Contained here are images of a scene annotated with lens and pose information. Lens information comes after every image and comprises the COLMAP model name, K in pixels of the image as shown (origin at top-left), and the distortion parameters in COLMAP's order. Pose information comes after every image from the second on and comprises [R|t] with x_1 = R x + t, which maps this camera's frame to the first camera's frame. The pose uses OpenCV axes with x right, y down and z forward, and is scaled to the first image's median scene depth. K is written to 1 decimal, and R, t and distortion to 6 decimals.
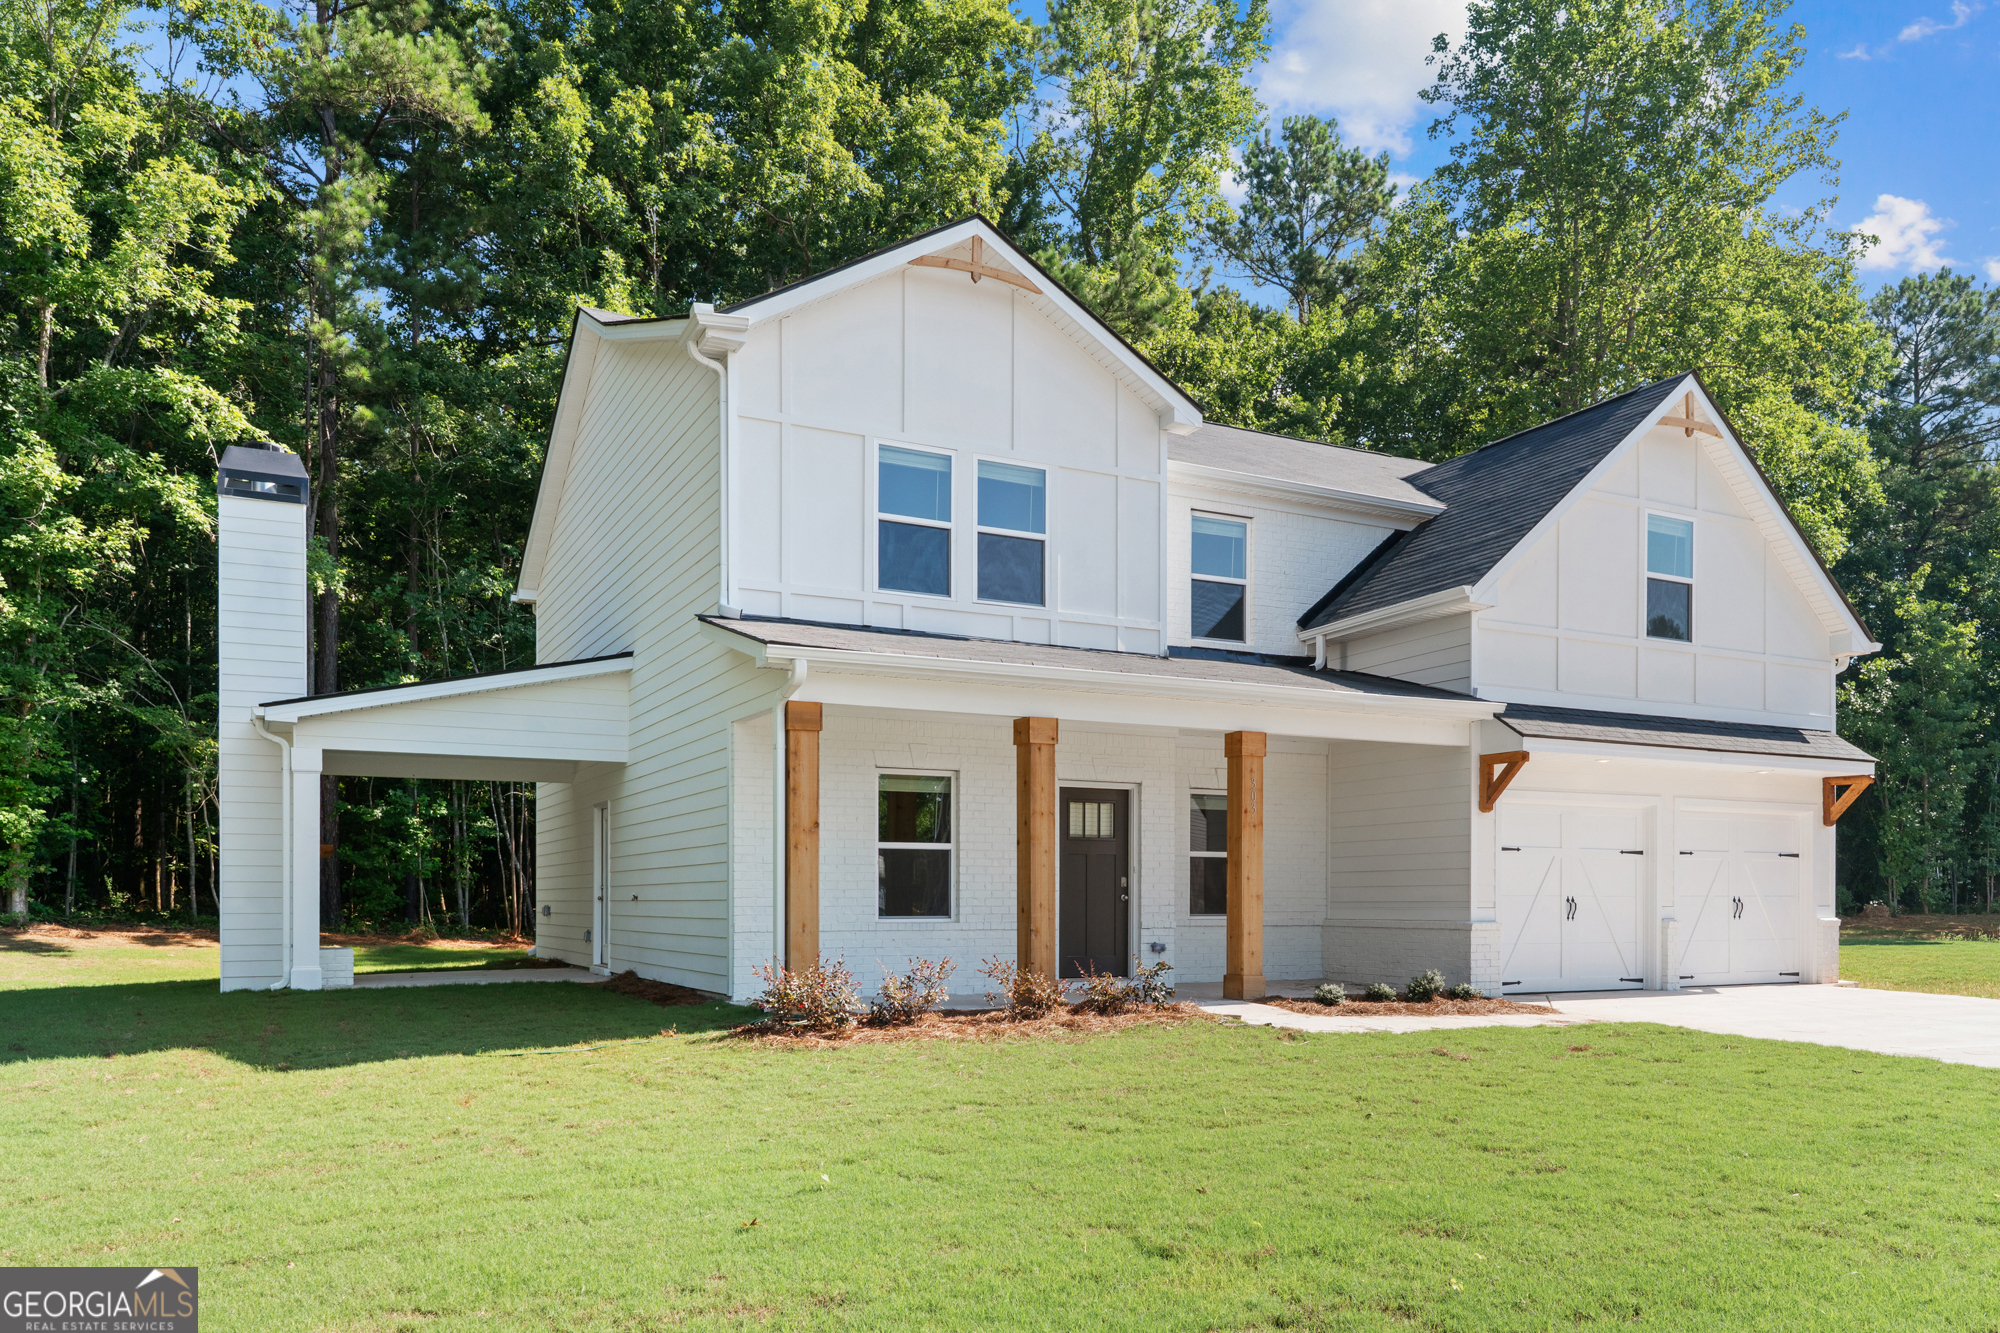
lens RADIAL K [[1390.3, 0, 1000.3], [0, 1390.3, 666.1], [0, 0, 1]] dist [-0.000195, 0.000668]
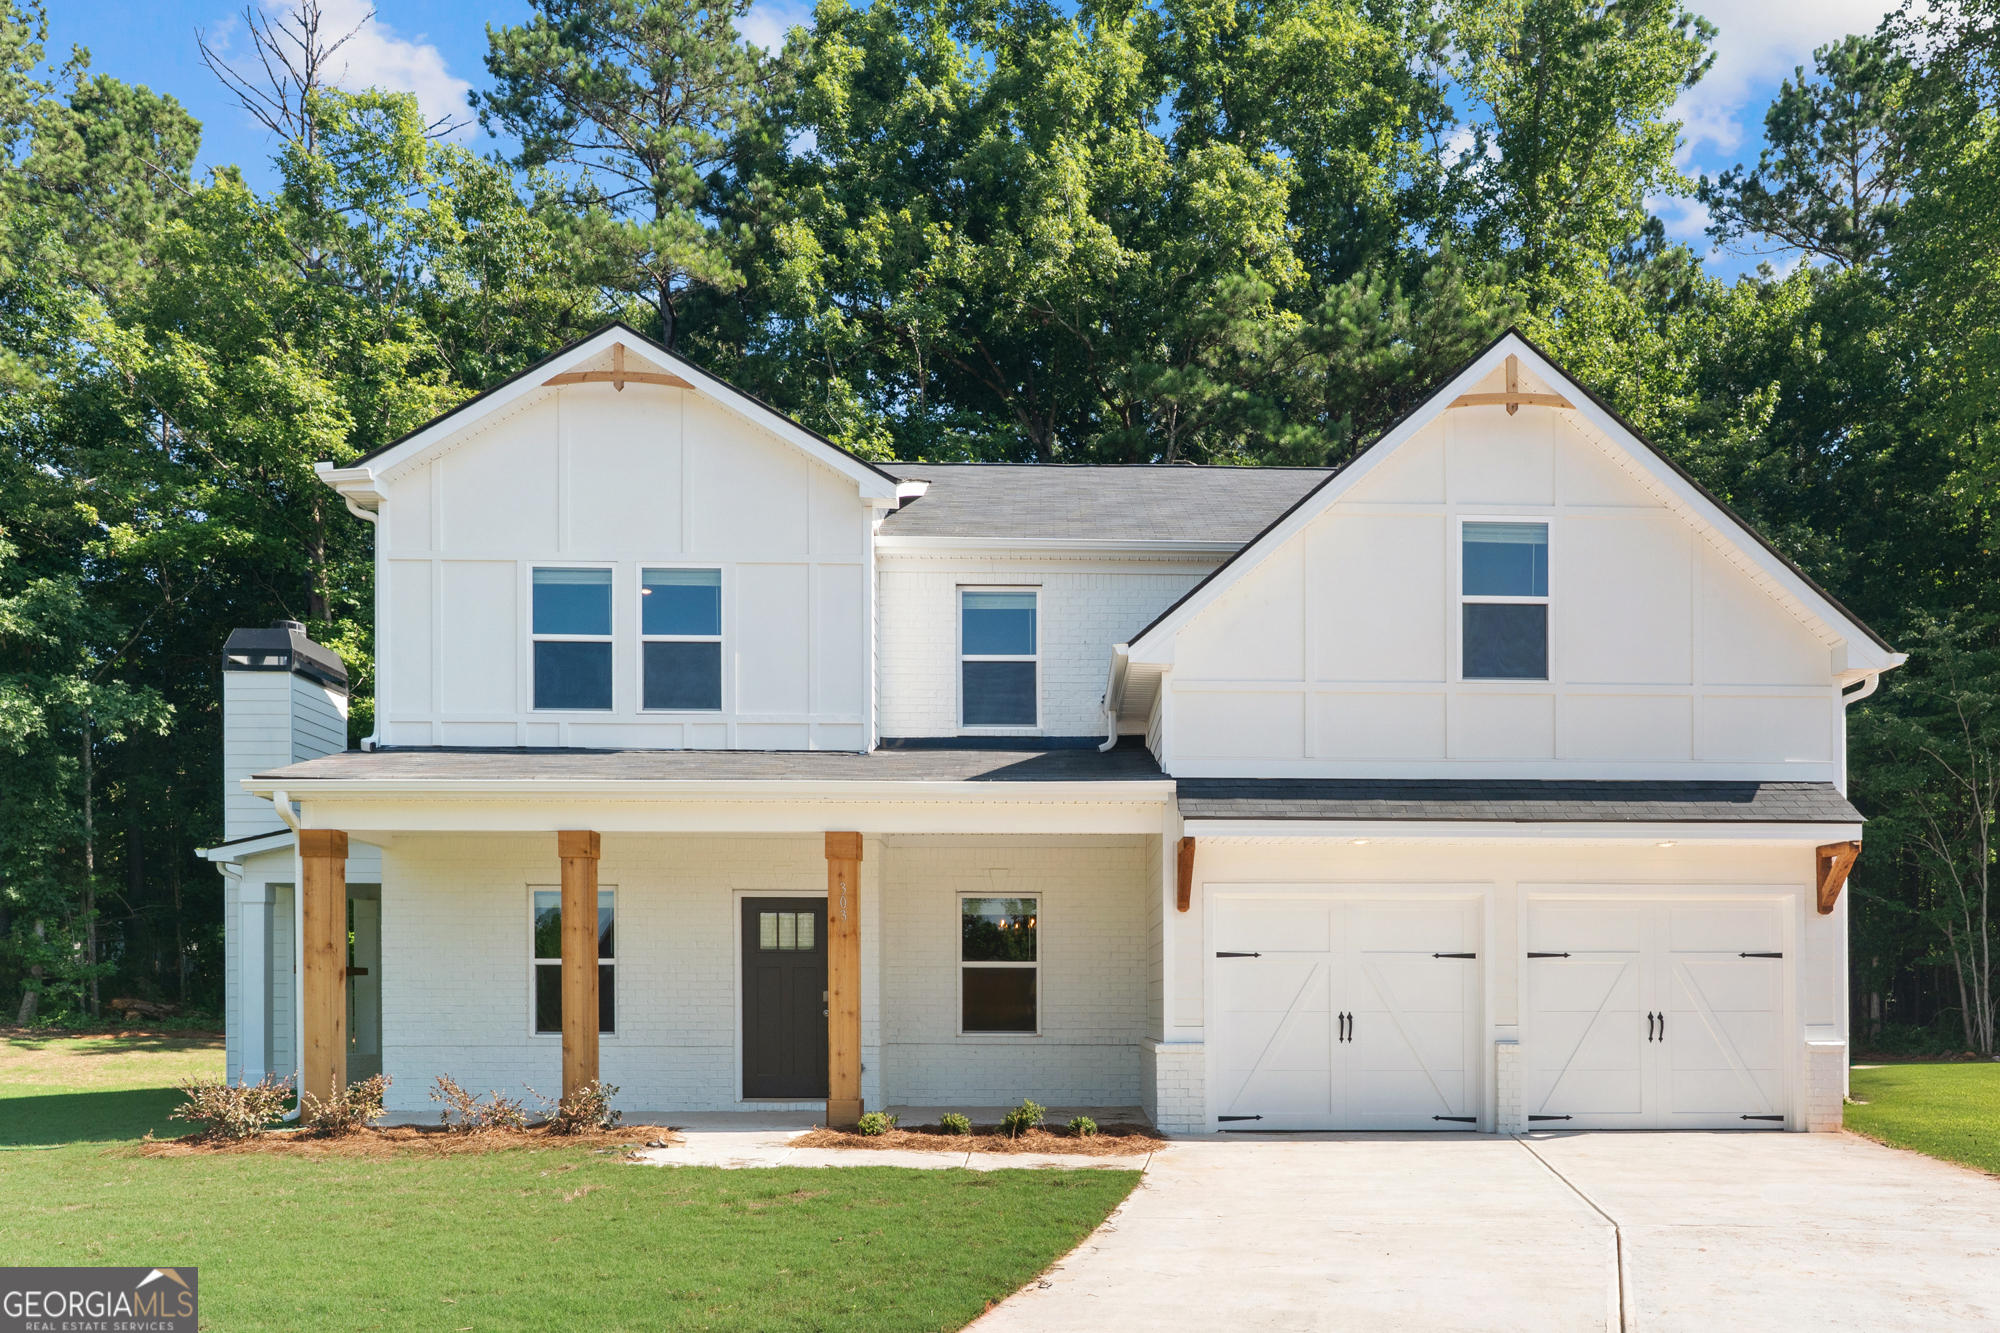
lens RADIAL K [[1452.1, 0, 993.6], [0, 1452.1, 758.7], [0, 0, 1]] dist [0.001762, -0.010333]
pose [[0.907805, -0.070554, -0.413416, 0.609613], [0.069704, 0.997420, -0.017160, 0.020601], [0.413560, -0.013238, 0.910381, 0.160950]]
